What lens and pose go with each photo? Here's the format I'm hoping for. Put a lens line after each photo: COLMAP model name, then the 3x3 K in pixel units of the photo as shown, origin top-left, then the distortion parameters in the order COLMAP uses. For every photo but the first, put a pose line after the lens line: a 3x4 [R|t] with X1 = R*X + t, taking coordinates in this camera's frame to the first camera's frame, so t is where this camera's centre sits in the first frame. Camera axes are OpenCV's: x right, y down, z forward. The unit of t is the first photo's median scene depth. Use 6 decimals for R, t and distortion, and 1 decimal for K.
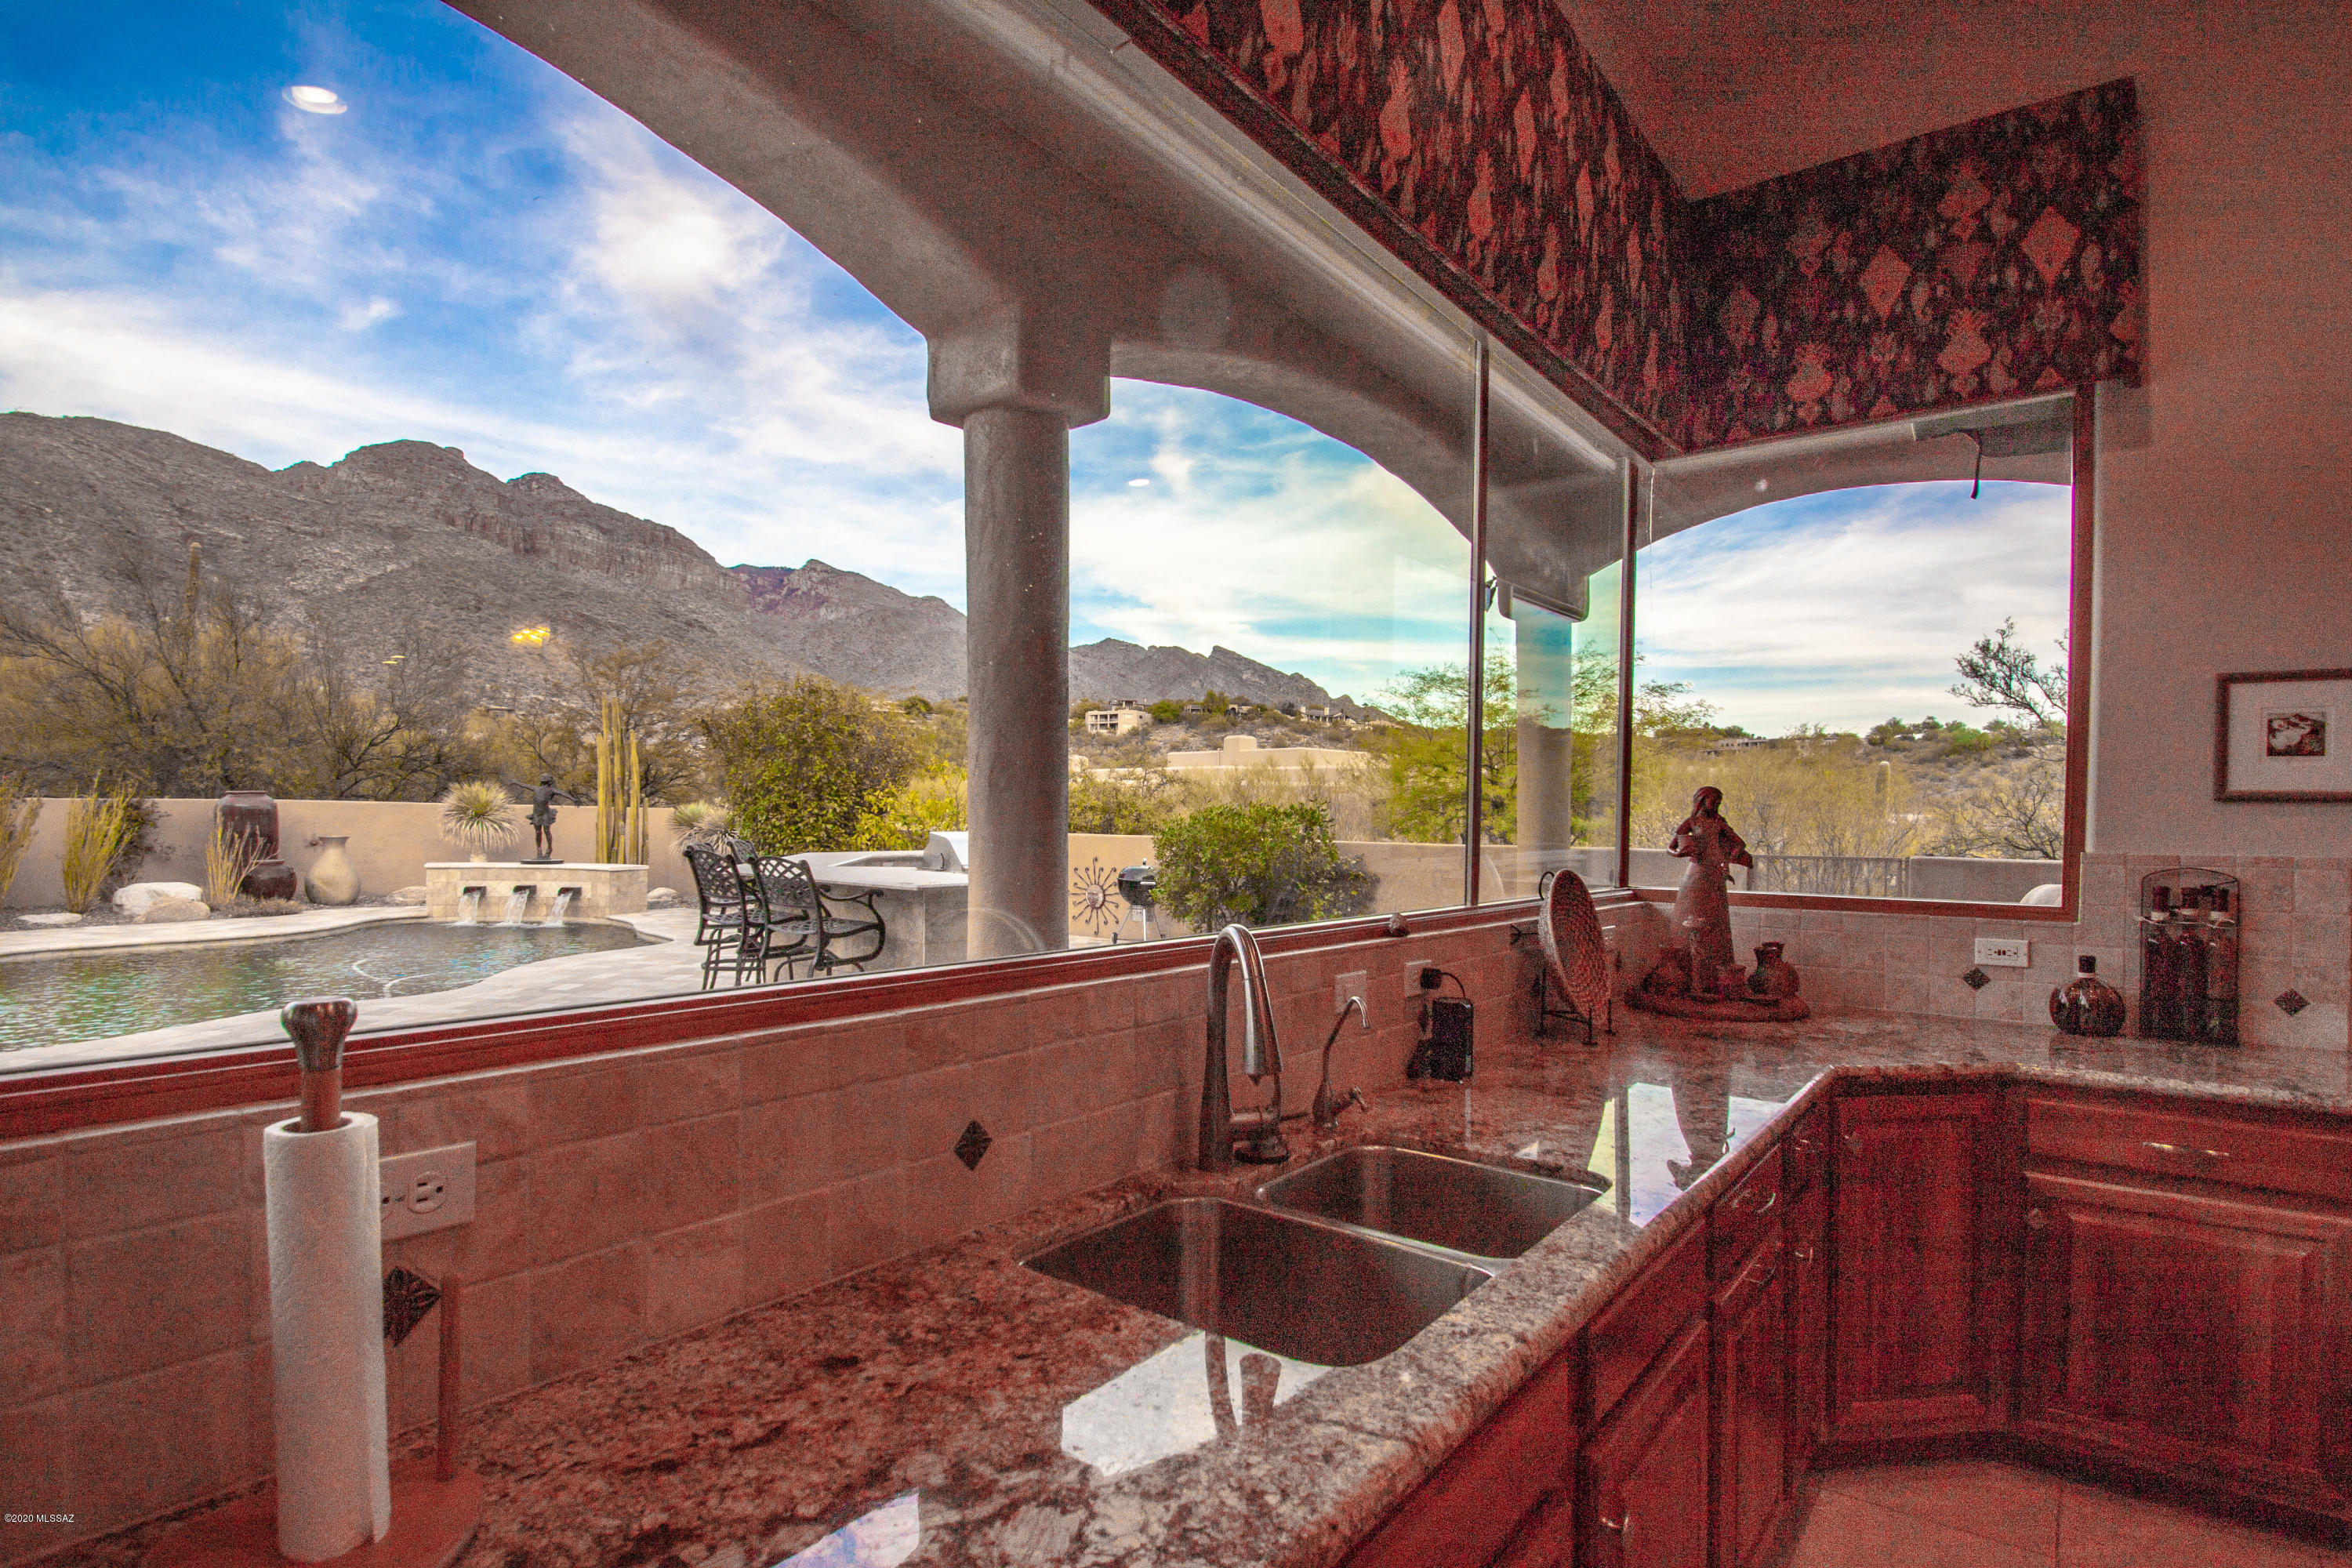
lens RADIAL K [[1155.1, 0, 1158.6], [0, 1155.1, 821.8], [0, 0, 1]] dist [0.012919, -0.021342]
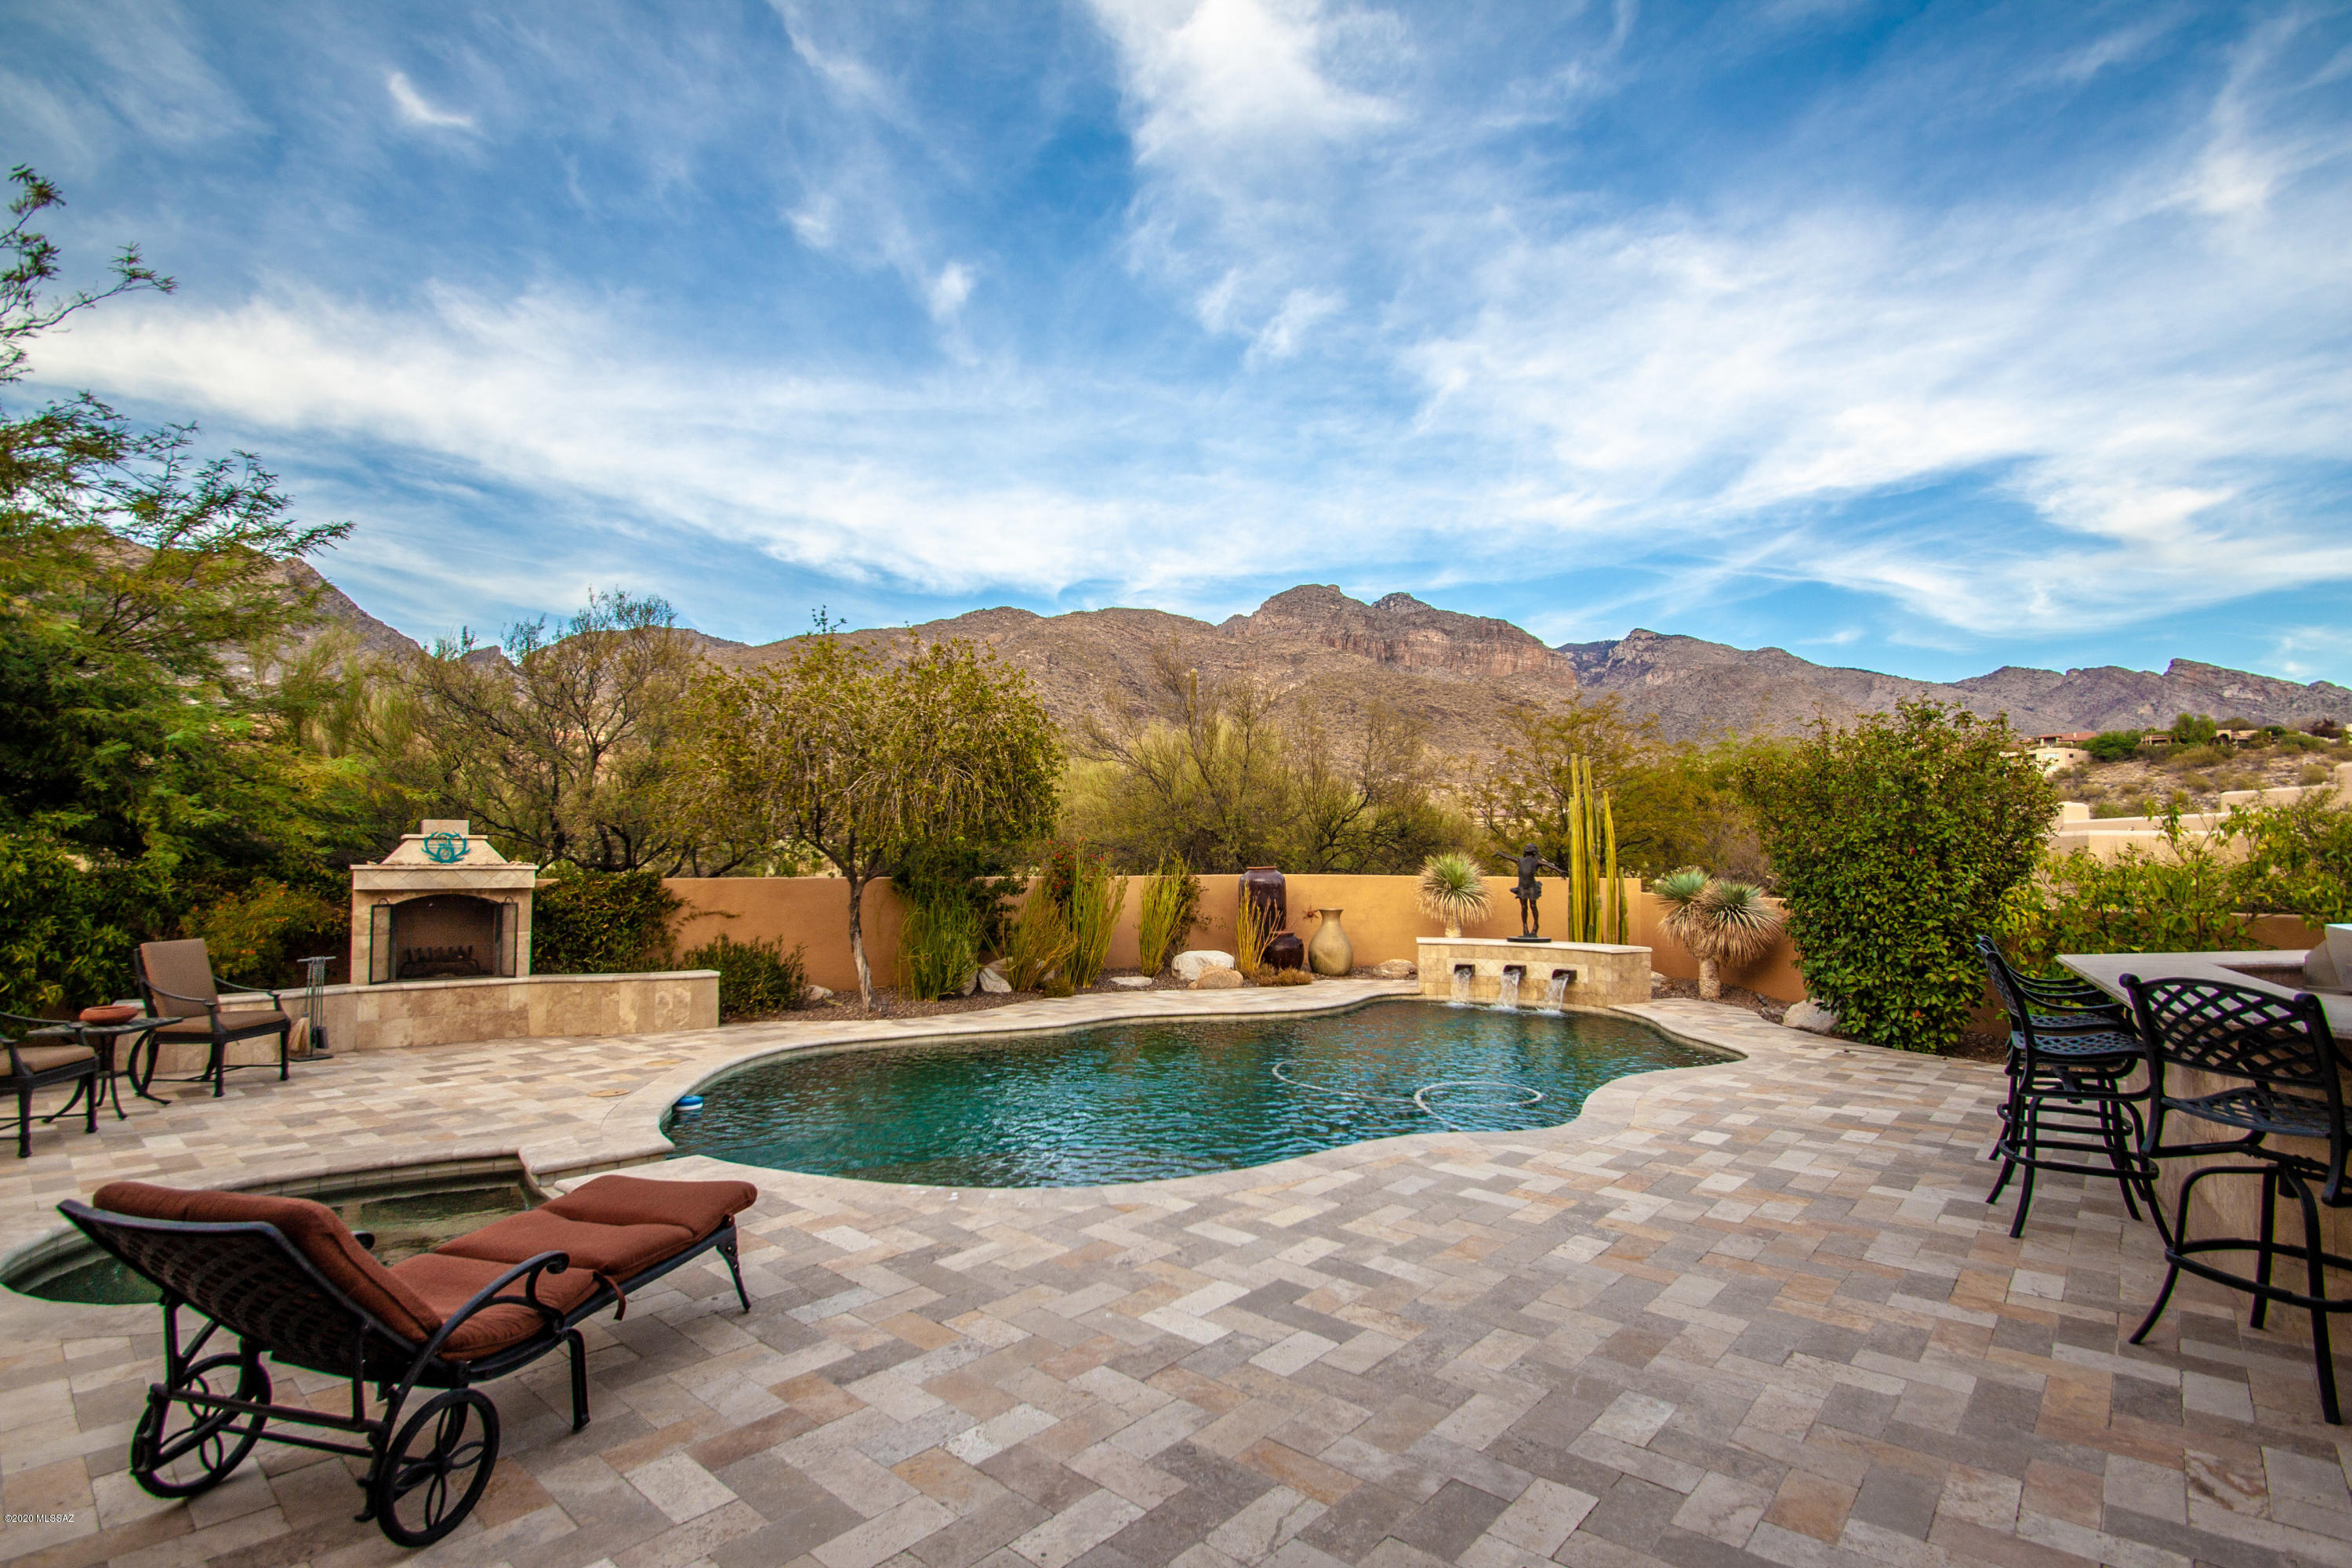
lens RADIAL K [[1092.0, 0, 1162.1], [0, 1092.0, 820.5], [0, 0, 1]] dist [0.012321, -0.016456]
pose [[0.761701, -0.041603, -0.646592, -0.191842], [0.002815, 0.998140, -0.060906, -0.007693], [0.647923, 0.044572, 0.760401, 0.151027]]
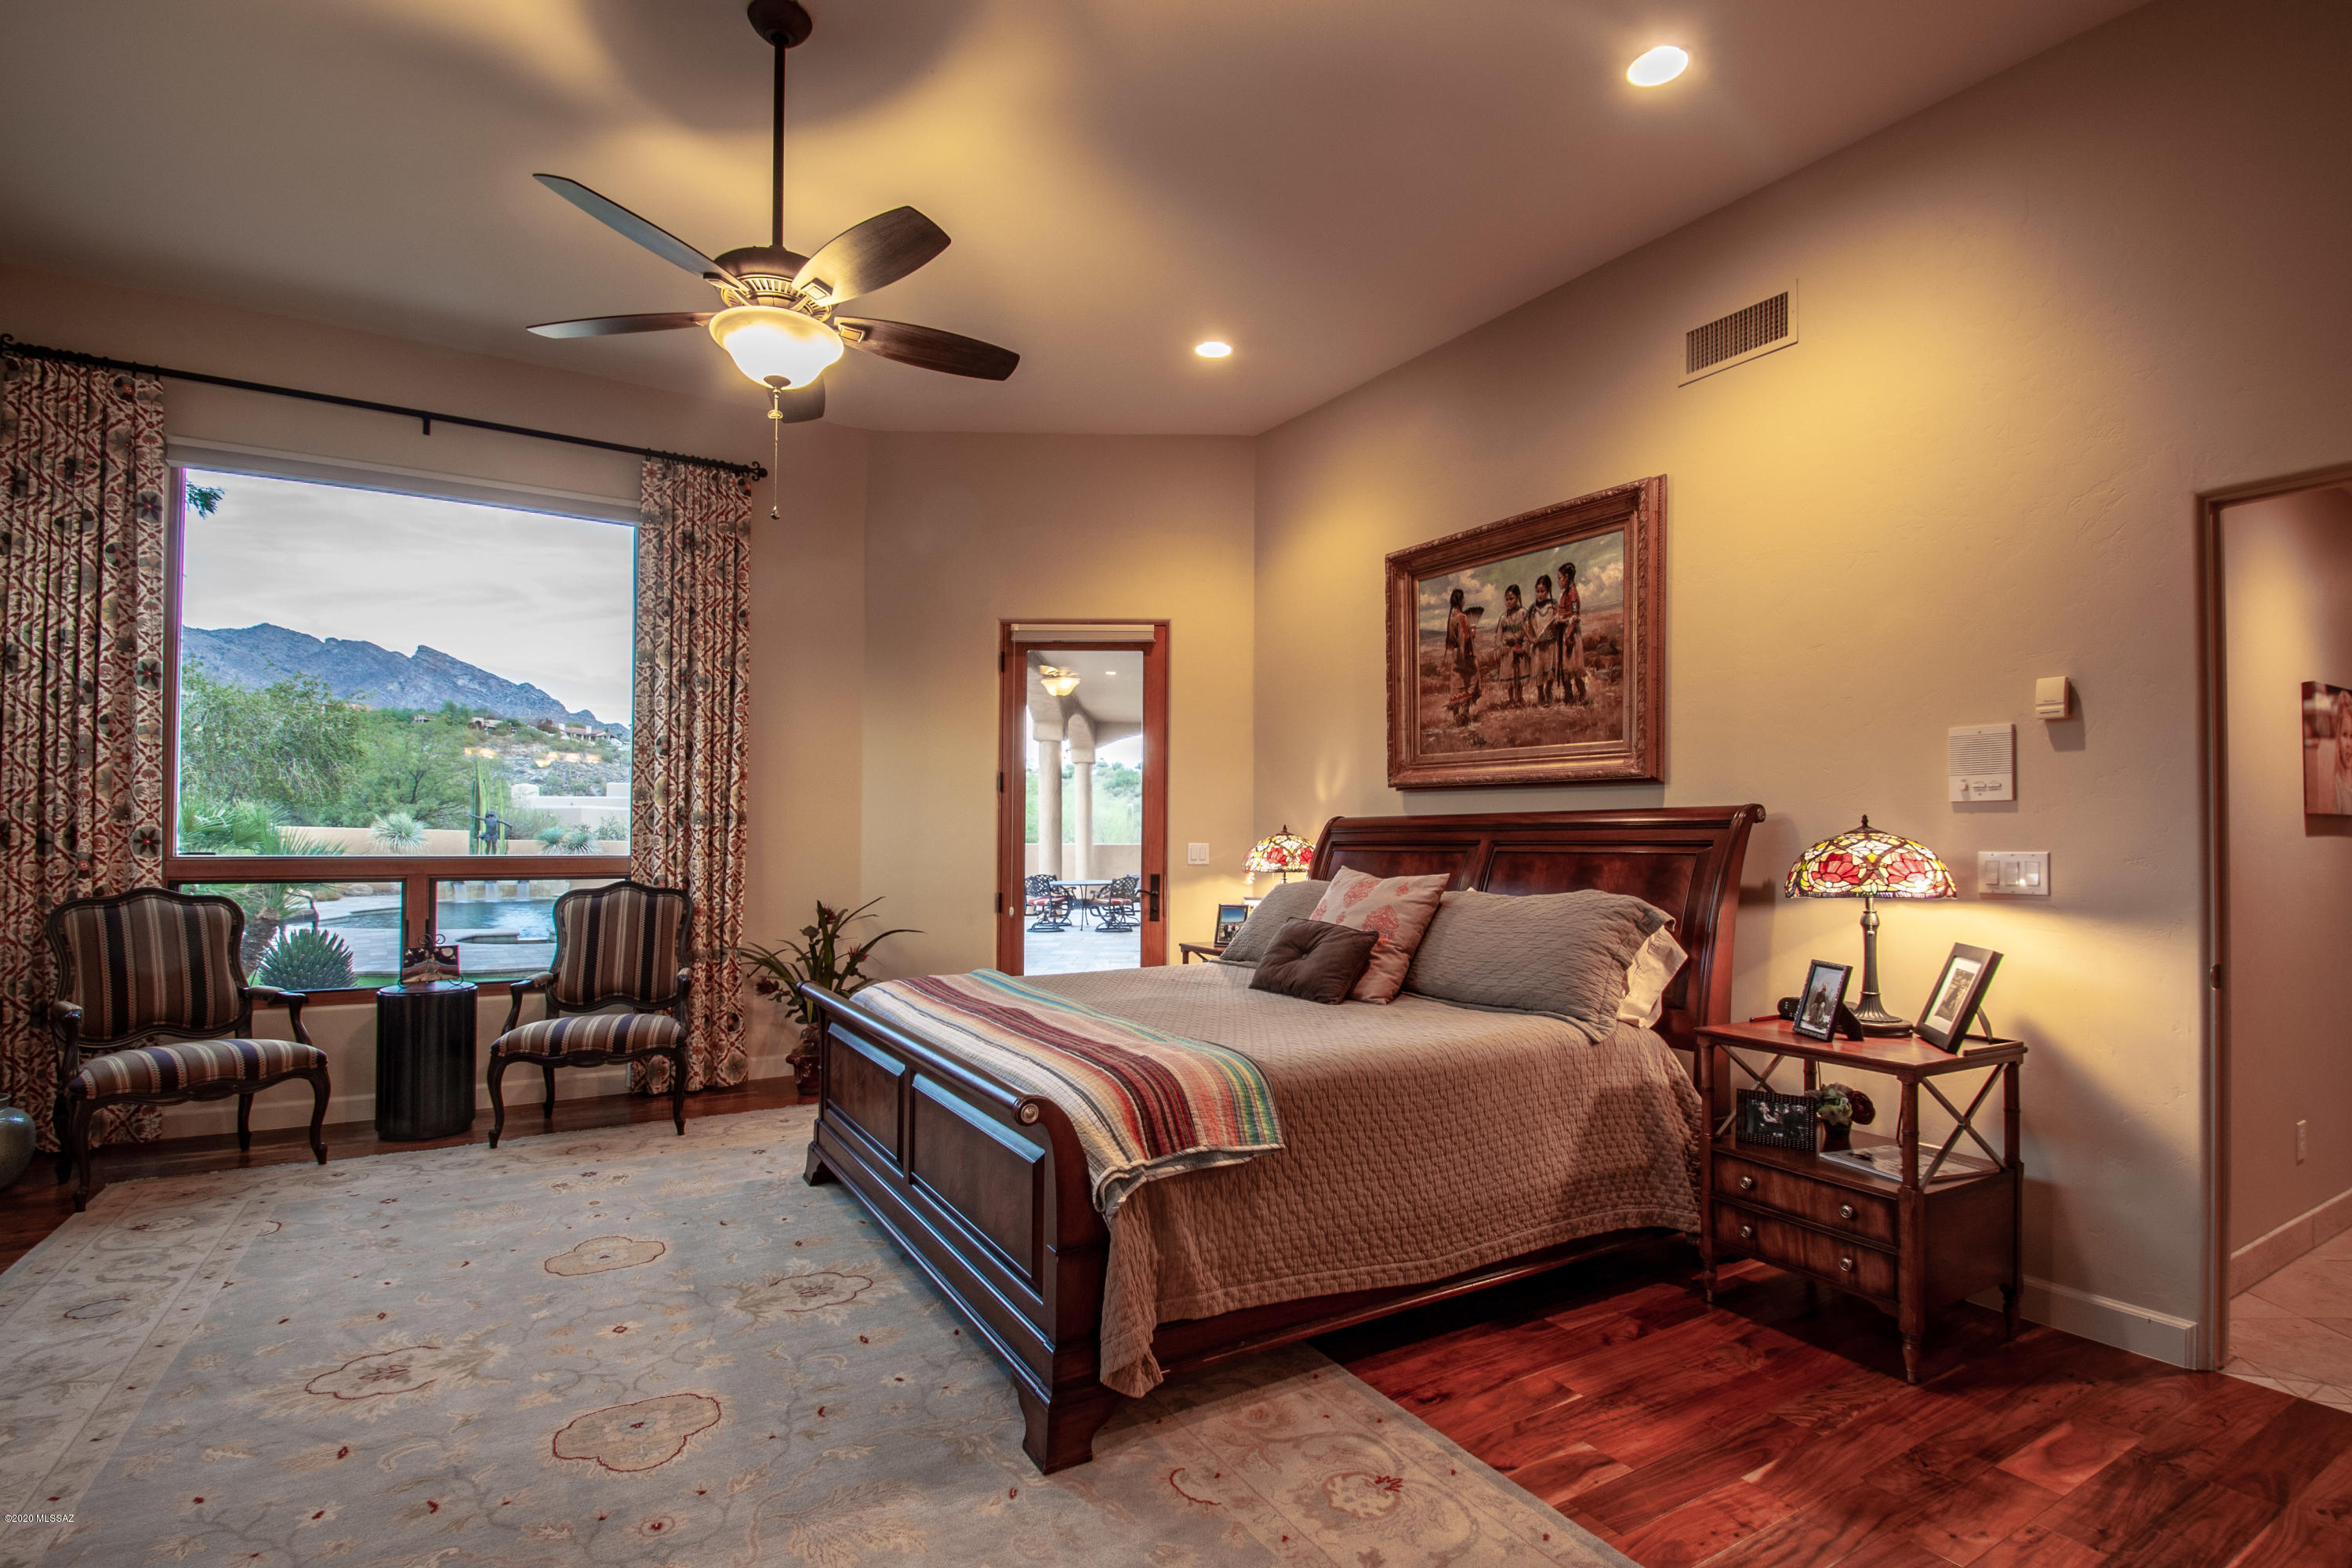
lens RADIAL K [[1092.0, 0, 1162.1], [0, 1092.0, 820.5], [0, 0, 1]] dist [0.012321, -0.016456]
pose [[0.798778, 0.001889, 0.601623, -0.693452], [0.009759, 0.999823, -0.016095, 0.005969], [-0.601546, 0.018728, 0.798618, -0.699564]]
